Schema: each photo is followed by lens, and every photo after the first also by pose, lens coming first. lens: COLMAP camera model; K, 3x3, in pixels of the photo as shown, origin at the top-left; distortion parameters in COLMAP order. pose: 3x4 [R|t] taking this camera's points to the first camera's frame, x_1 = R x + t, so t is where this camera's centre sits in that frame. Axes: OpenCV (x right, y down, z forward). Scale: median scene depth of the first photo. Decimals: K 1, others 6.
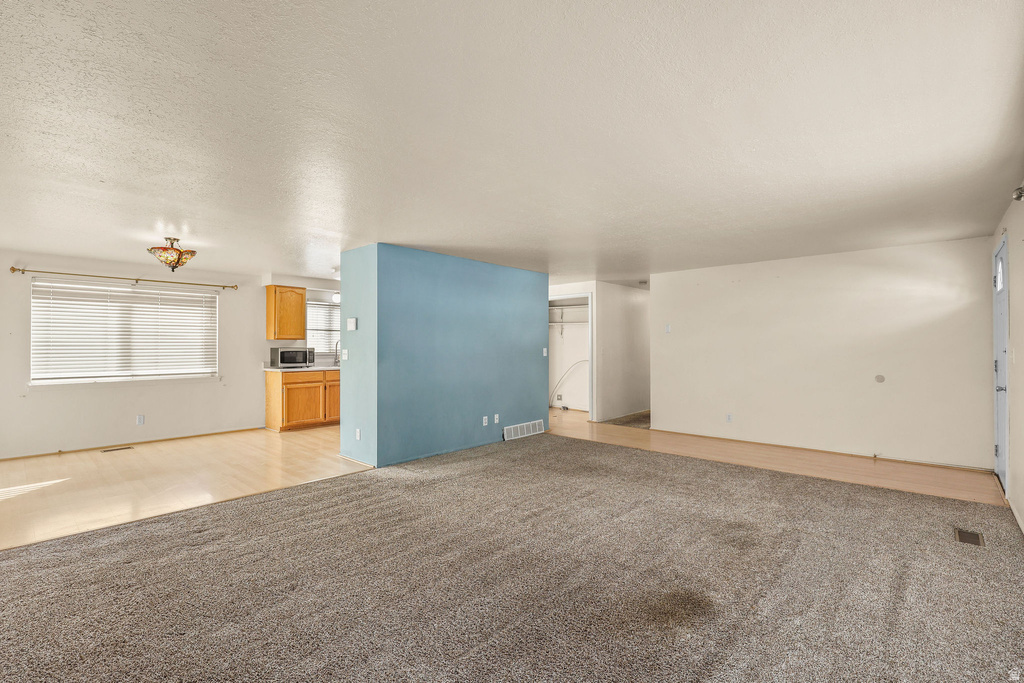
lens RADIAL K [[459.5, 0, 506.6], [0, 459.5, 341.7], [0, 0, 1]] dist [0.001567, 0.000243]
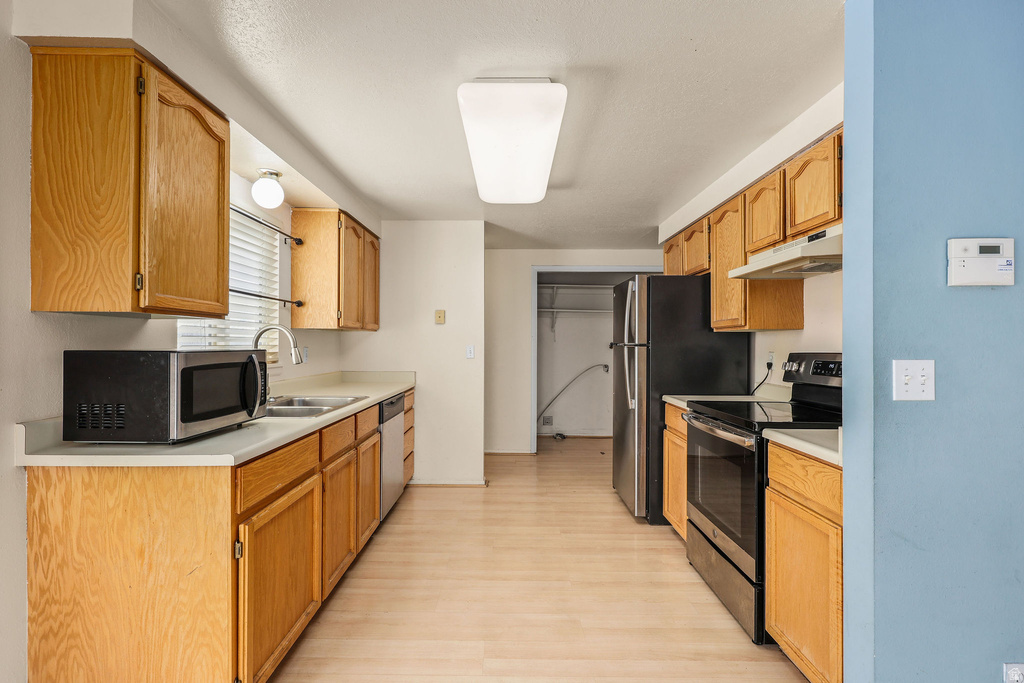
lens RADIAL K [[466.5, 0, 512.0], [0, 466.5, 341.5], [0, 0, 1]] dist [0.000140, -0.000164]
pose [[0.732494, 0.006605, 0.680741, -0.559092], [-0.011203, 0.999934, 0.002353, 0.006936], [-0.680681, -0.009350, 0.732520, 0.777311]]
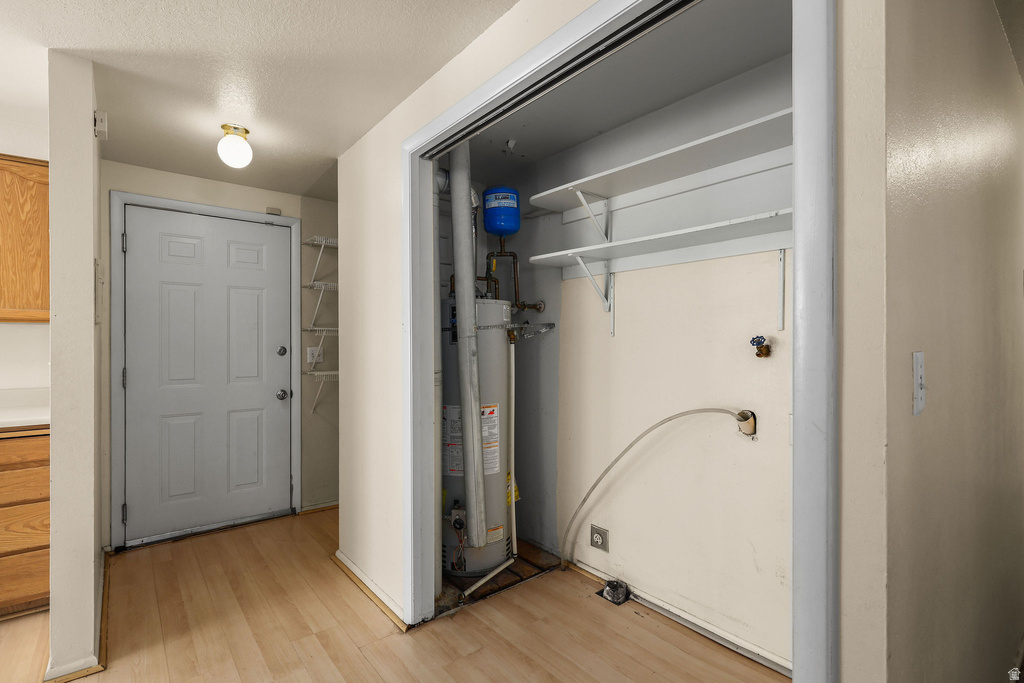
lens RADIAL K [[489.5, 0, 512.0], [0, 489.5, 341.5], [0, 0, 1]] dist [0.000171, -0.000124]
pose [[0.988968, -0.000749, -0.148125, 0.154944], [0.001843, 0.999972, 0.007250, 0.010005], [0.148115, -0.007443, 0.988942, 1.034404]]
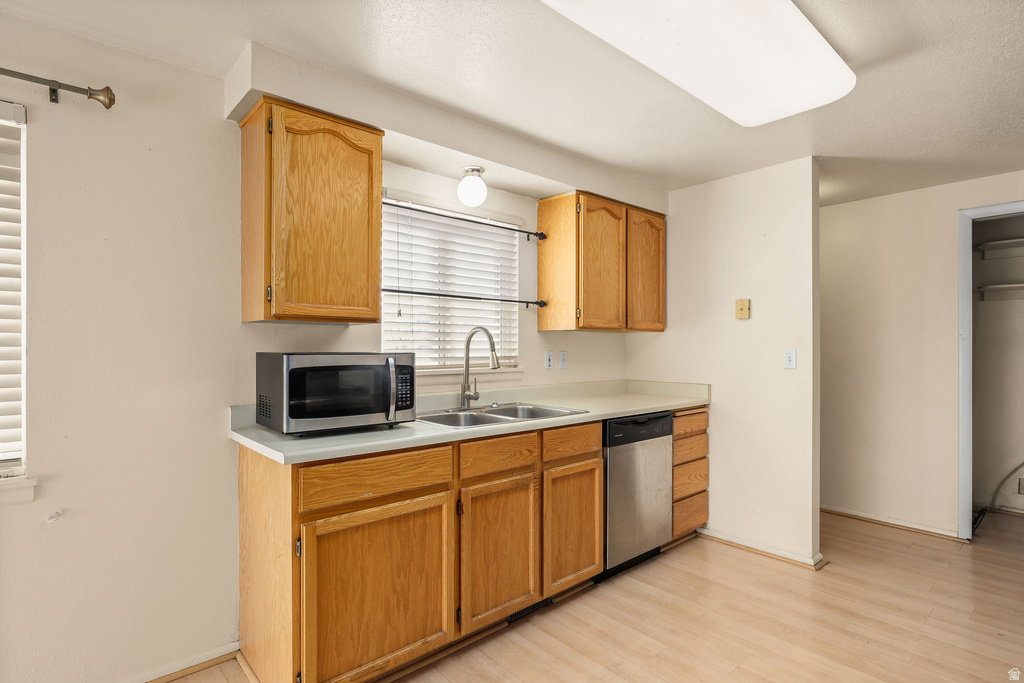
lens RADIAL K [[516.0, 0, 505.4], [0, 516.0, 346.8], [0, 0, 1]] dist [-0.000083, -0.000074]
pose [[0.994492, 0.001251, -0.104805, -0.373302], [-0.000305, 0.999959, 0.009045, 0.007913], [0.104812, -0.008963, 0.994452, 0.790050]]
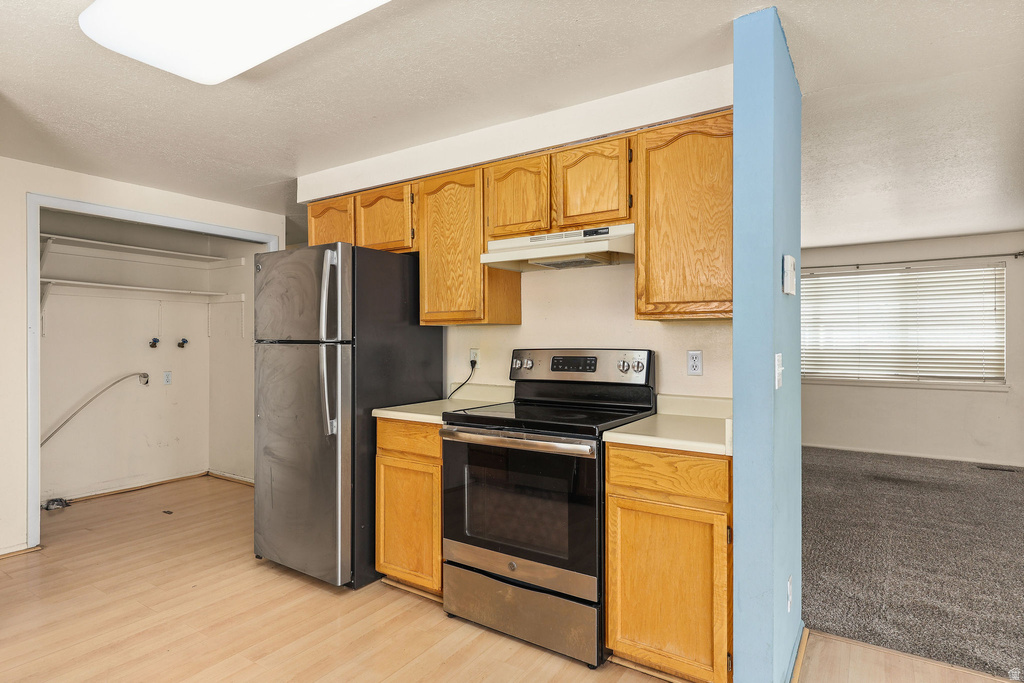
lens RADIAL K [[547.6, 0, 507.7], [0, 547.6, 339.8], [0, 0, 1]] dist [0.001948, -0.000115]
pose [[-0.157743, 0.001797, 0.987479, -0.547979], [-0.009475, 0.999950, -0.003333, 0.008788], [-0.987435, -0.009882, -0.157718, 0.997142]]
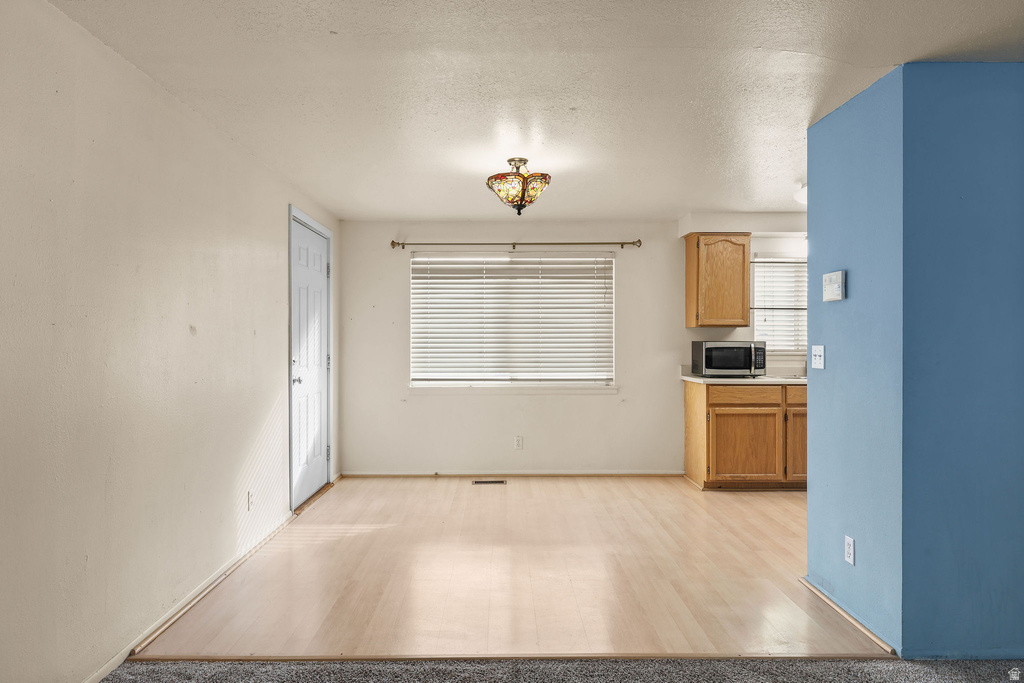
lens RADIAL K [[633.6, 0, 510.7], [0, 633.6, 343.0], [0, 0, 1]] dist [0.003837, -0.000191]
pose [[0.686372, 0.004654, -0.727236, -0.091477], [0.006389, 0.999902, 0.012429, 0.004329], [0.727223, -0.013177, 0.686275, 0.302070]]
